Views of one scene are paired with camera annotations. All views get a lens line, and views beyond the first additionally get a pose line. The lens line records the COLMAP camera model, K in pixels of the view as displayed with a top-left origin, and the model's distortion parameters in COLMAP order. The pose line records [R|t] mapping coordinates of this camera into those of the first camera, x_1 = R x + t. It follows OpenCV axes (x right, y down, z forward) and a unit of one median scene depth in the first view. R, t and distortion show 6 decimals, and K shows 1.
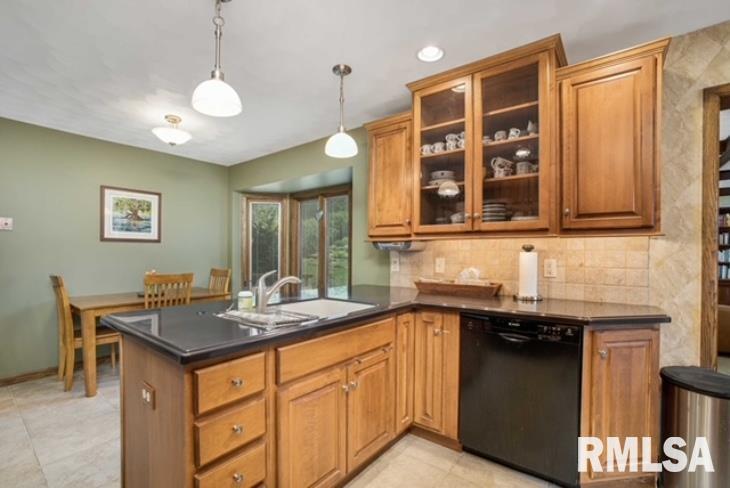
lens RADIAL K [[328.3, 0, 361.3], [0, 328.3, 257.1], [0, 0, 1]] dist [-0.026567, 0.002054]
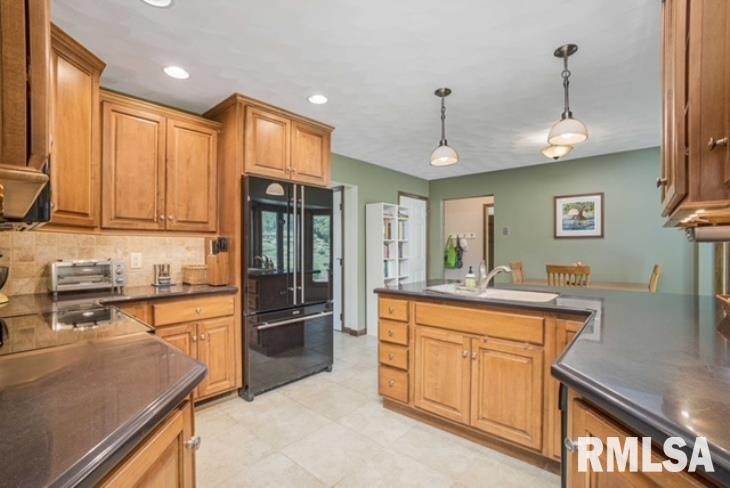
lens RADIAL K [[328.3, 0, 367.4], [0, 328.3, 249.4], [0, 0, 1]] dist [-0.026567, 0.002054]
pose [[-0.061366, -0.001190, -0.998115, 0.545411], [-0.007544, 0.999971, -0.000728, 0.000202], [0.998087, 0.007485, -0.061373, 0.304049]]
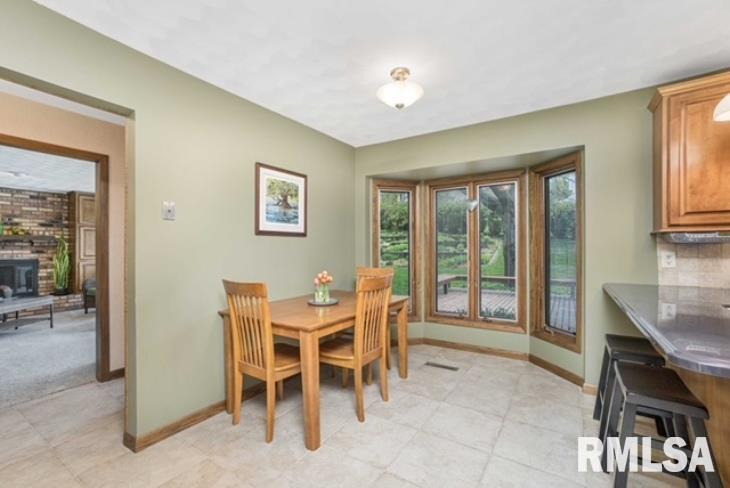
lens RADIAL K [[328.3, 0, 352.8], [0, 328.3, 253.6], [0, 0, 1]] dist [-0.026567, 0.002054]
pose [[0.996982, -0.013350, 0.076475, -0.609413], [0.013049, 0.999905, 0.004430, -0.004949], [-0.076527, -0.003419, 0.997062, 0.195492]]
